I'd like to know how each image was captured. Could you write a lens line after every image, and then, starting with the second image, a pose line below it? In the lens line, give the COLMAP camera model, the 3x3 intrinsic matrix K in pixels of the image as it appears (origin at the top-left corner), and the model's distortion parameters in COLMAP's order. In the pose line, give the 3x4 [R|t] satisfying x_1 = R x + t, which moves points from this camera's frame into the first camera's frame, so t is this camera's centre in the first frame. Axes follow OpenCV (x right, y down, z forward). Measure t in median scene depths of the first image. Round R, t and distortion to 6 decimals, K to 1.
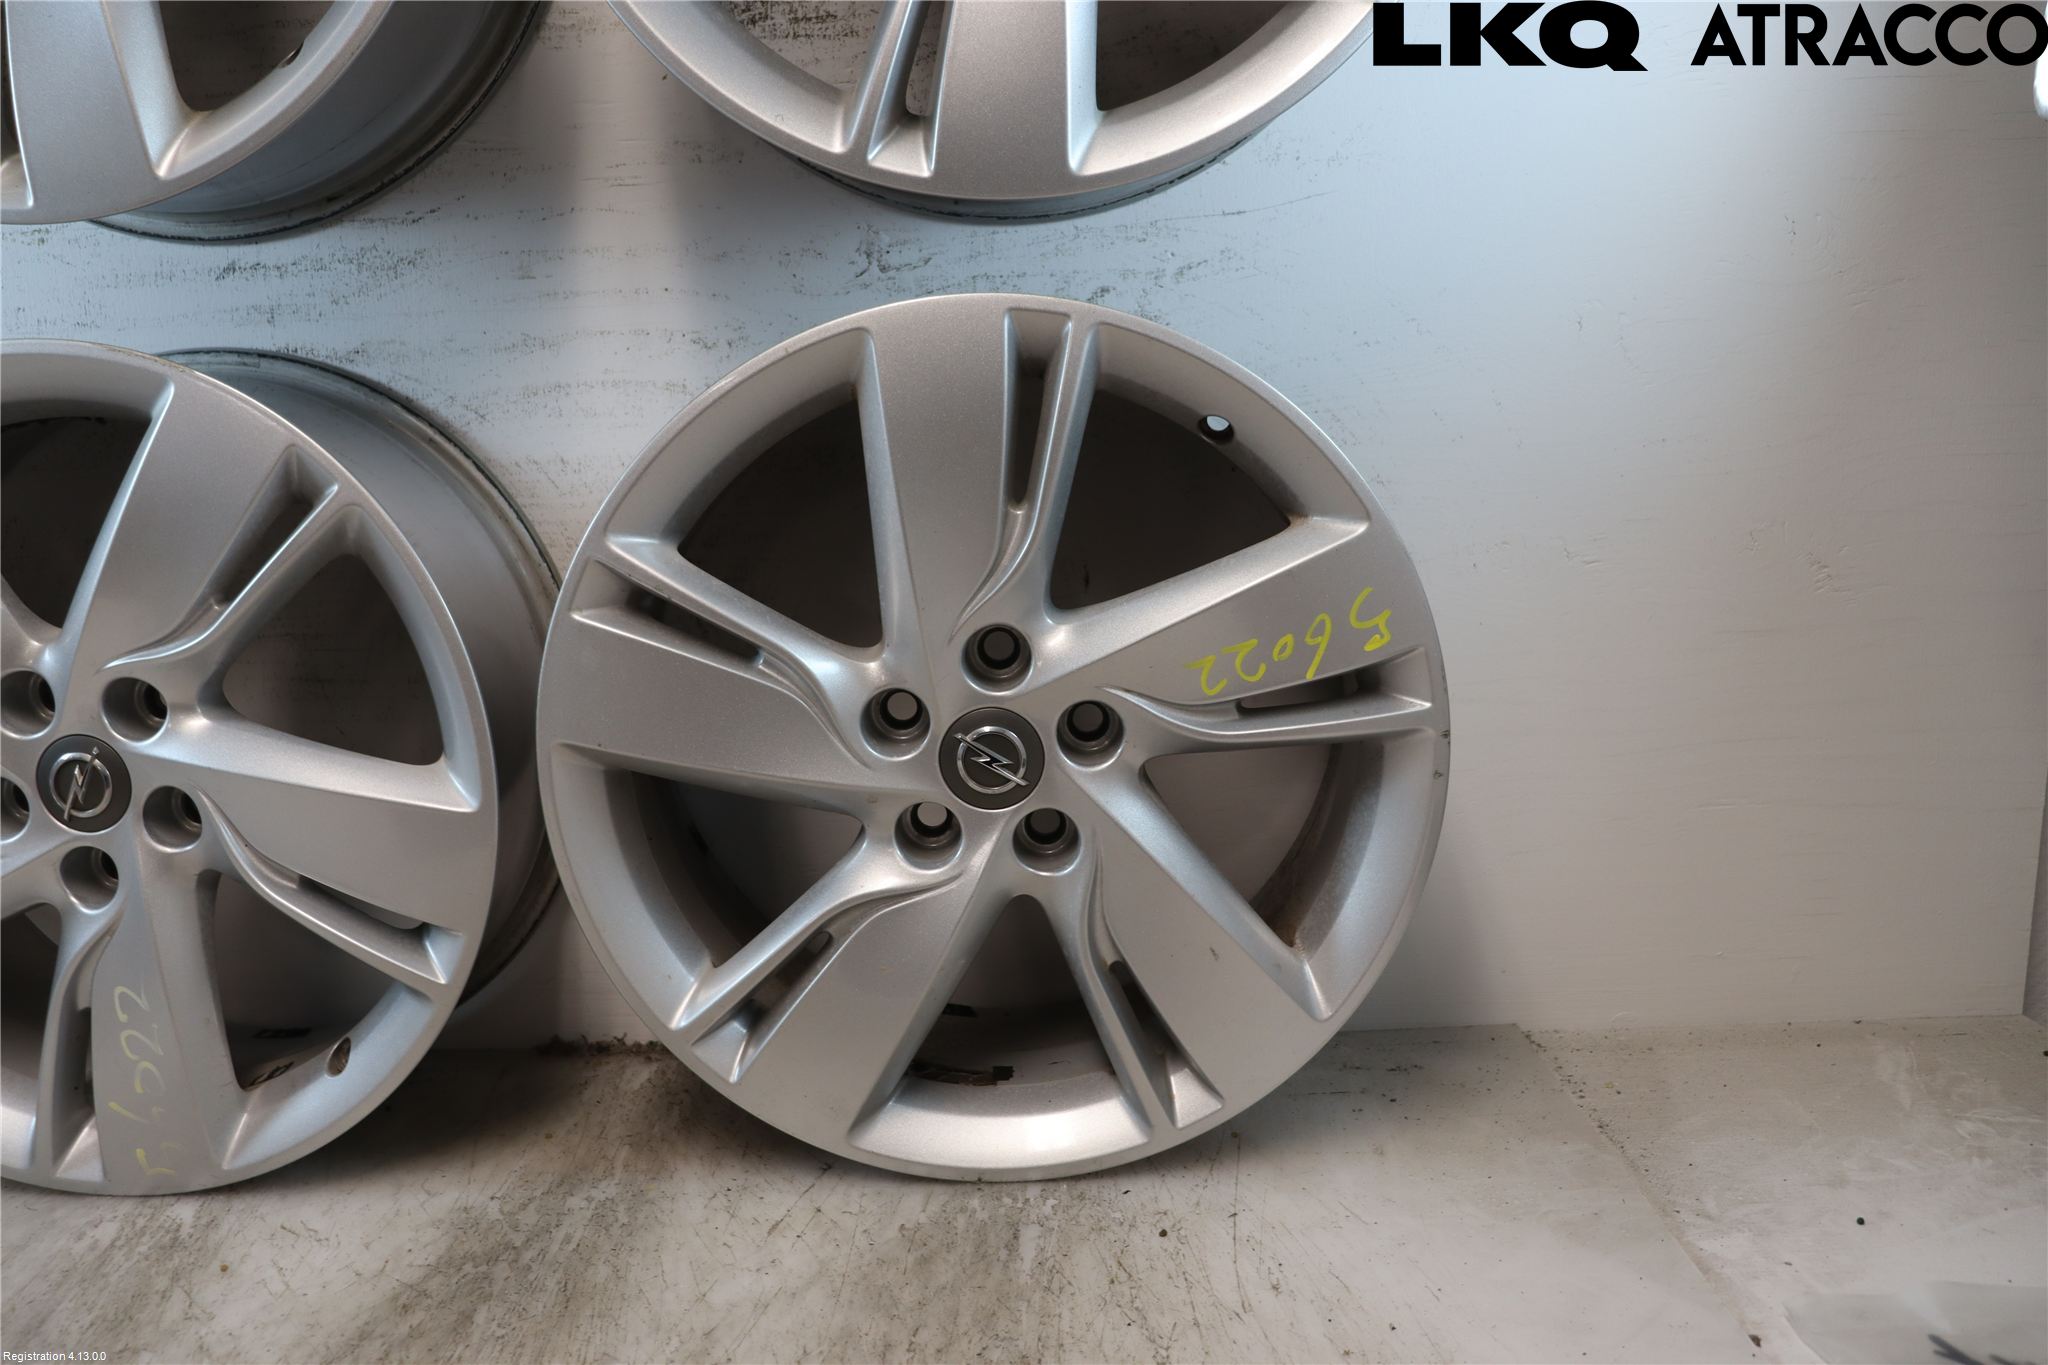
lens RADIAL K [[1762.2, 0, 1015.7], [0, 1762.2, 694.4], [0, 0, 1]] dist [-0.094889, 0.052174]
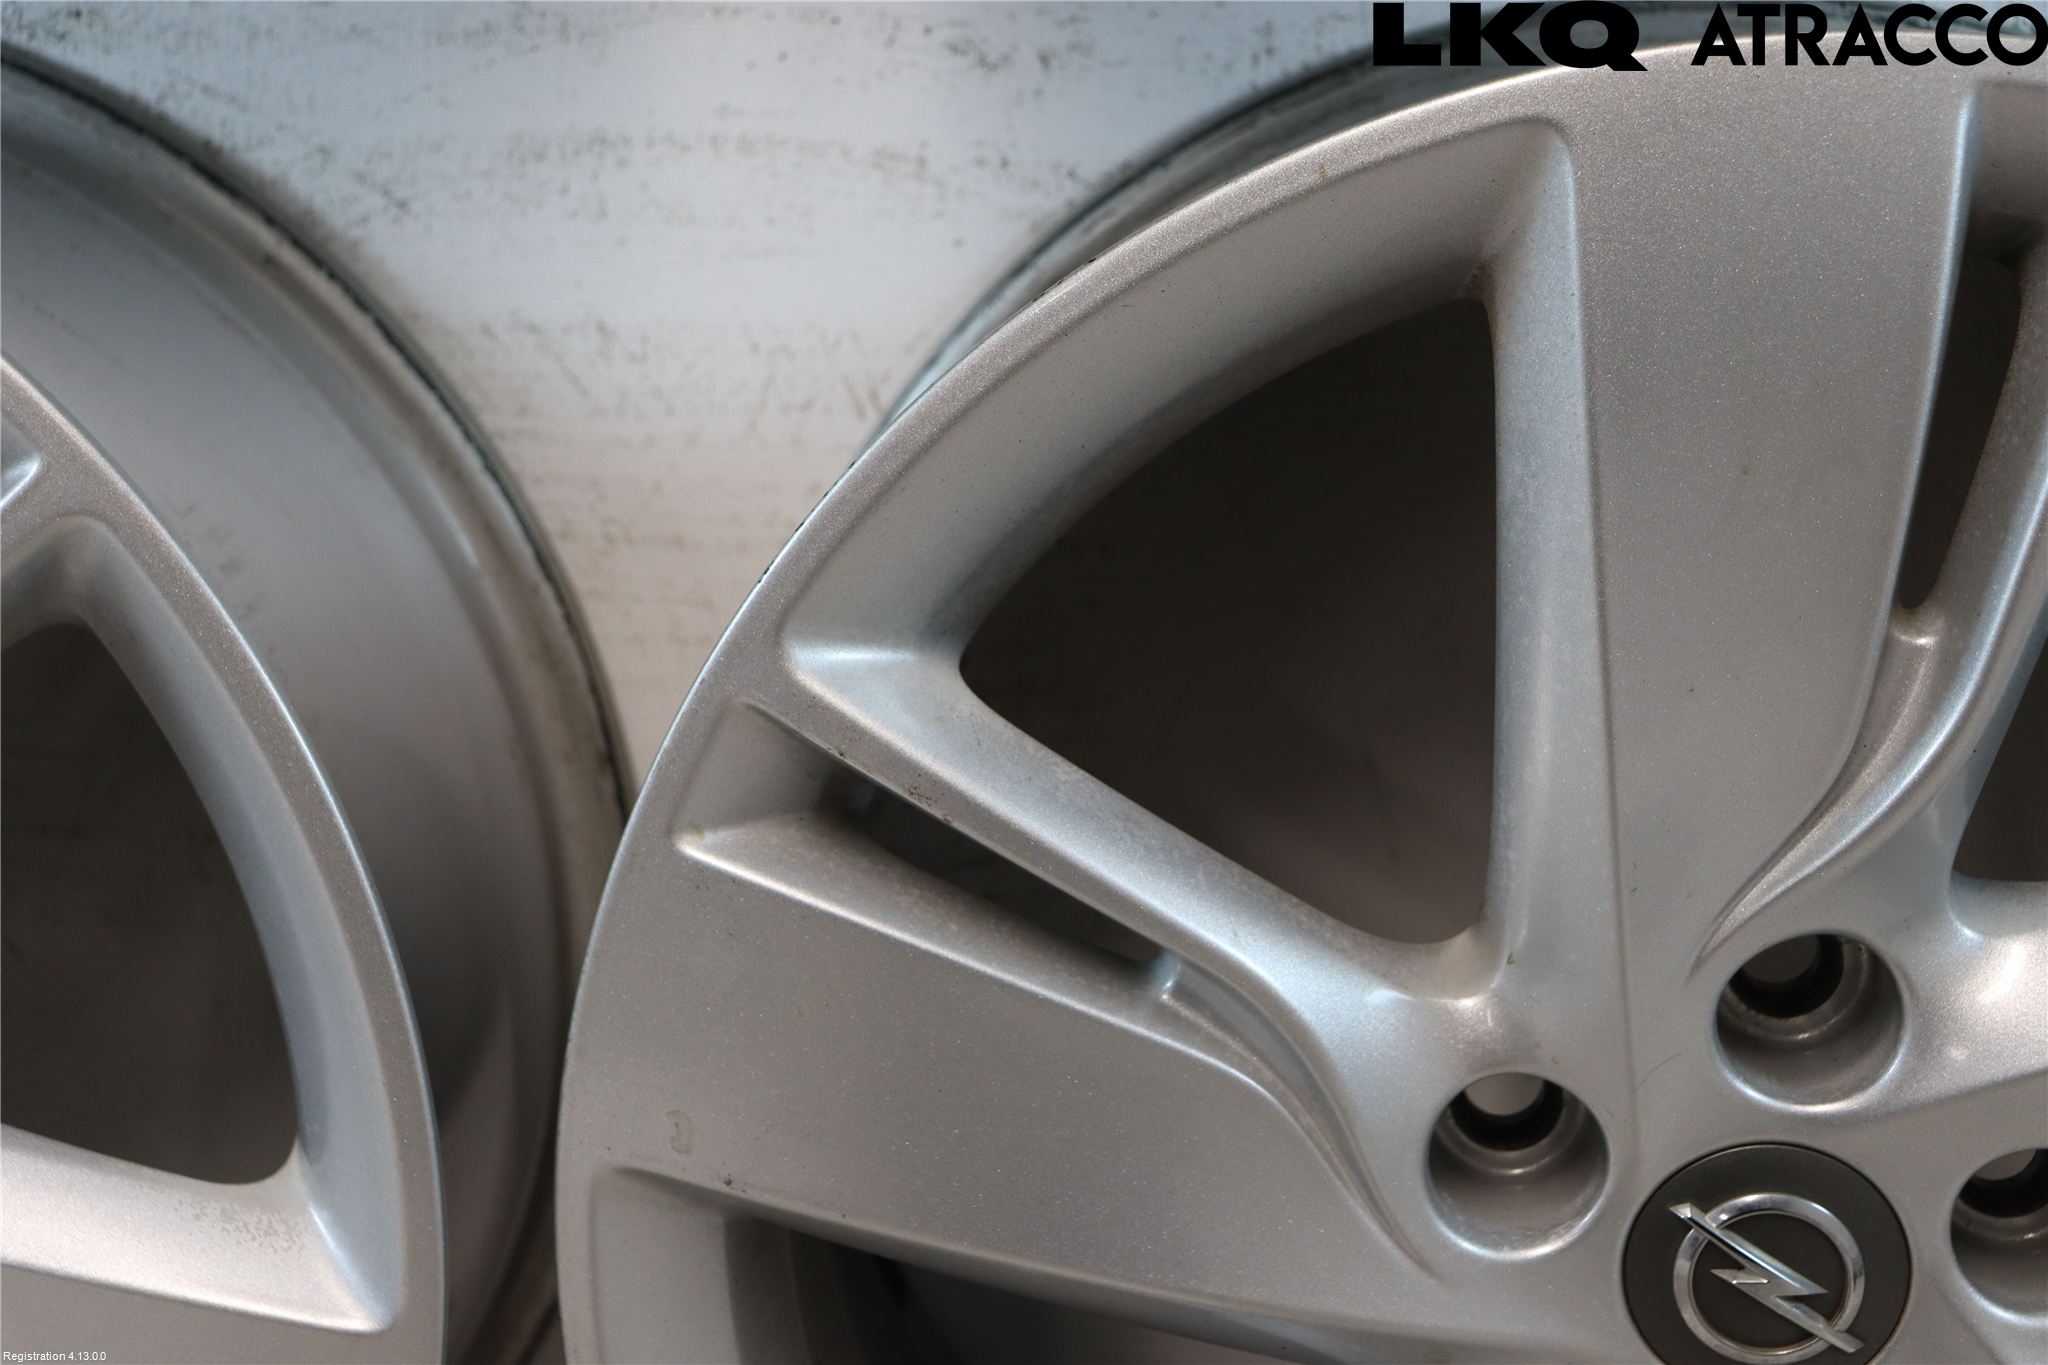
lens RADIAL K [[3082.4, 0, 1033.1], [0, 3082.4, 687.3], [0, 0, 1]] dist [0.124569, 0.000000]
pose [[0.997677, 0.056082, -0.038679, -0.146428], [-0.053004, 0.995663, 0.076459, -0.126165], [0.042799, -0.074231, 0.996322, 0.334884]]
